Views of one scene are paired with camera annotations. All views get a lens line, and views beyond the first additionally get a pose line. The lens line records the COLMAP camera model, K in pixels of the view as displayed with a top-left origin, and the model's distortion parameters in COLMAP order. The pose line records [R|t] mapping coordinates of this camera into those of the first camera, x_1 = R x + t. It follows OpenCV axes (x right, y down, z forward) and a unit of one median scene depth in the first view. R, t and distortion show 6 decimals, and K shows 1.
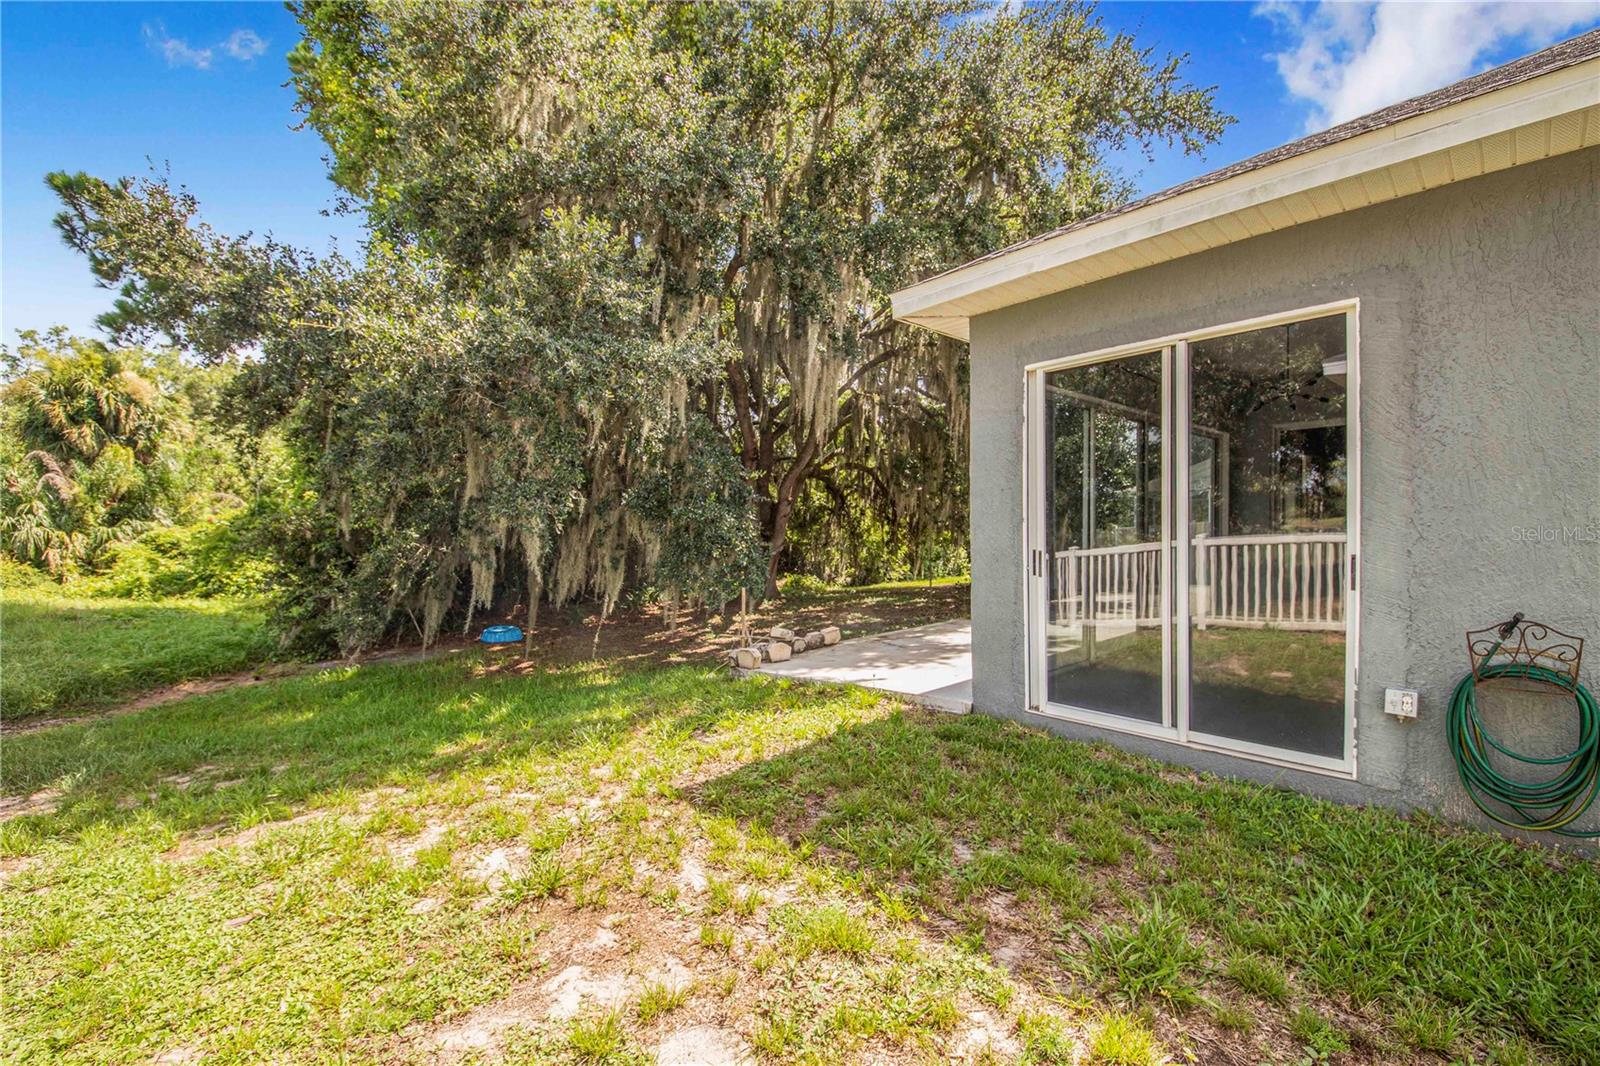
lens RADIAL K [[640.9, 0, 795.9], [0, 640.9, 534.7], [0, 0, 1]] dist [0.016470, -0.003052]
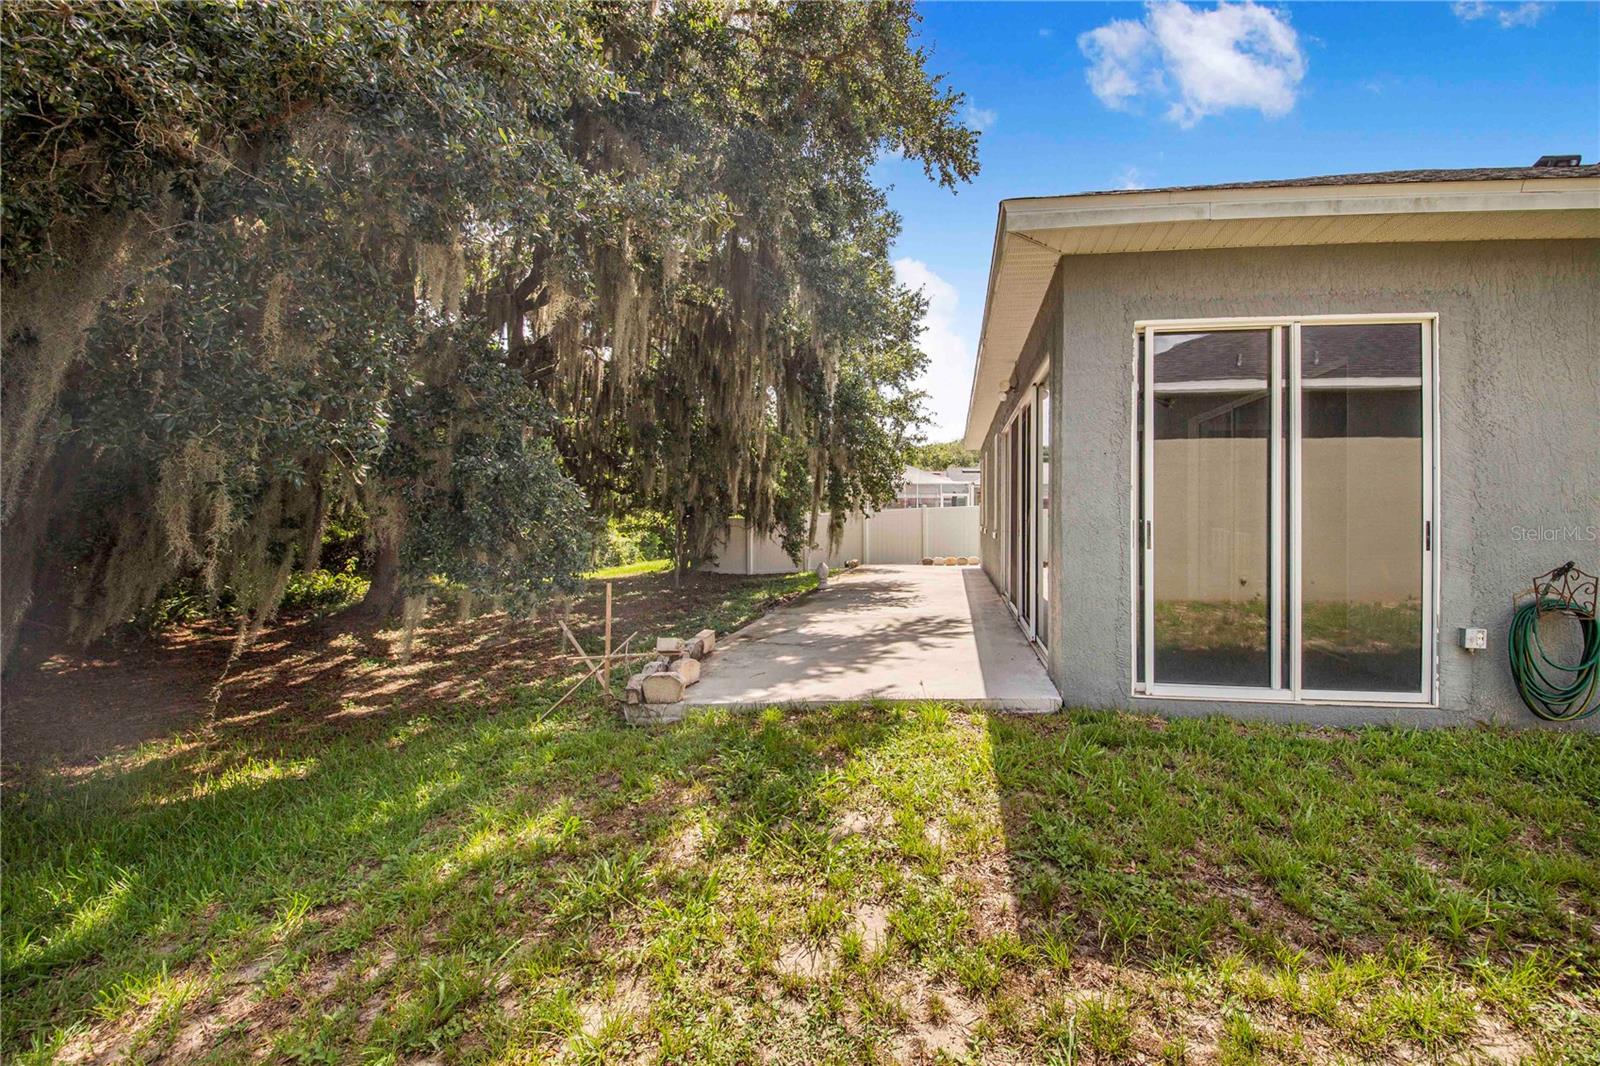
lens RADIAL K [[640.9, 0, 766.5], [0, 640.9, 505.0], [0, 0, 1]] dist [0.016470, -0.003052]
pose [[0.760853, 0.037414, 0.647844, -0.774643], [-0.011153, 0.998943, -0.044592, 0.061199], [-0.648828, 0.026703, 0.760467, 0.774432]]
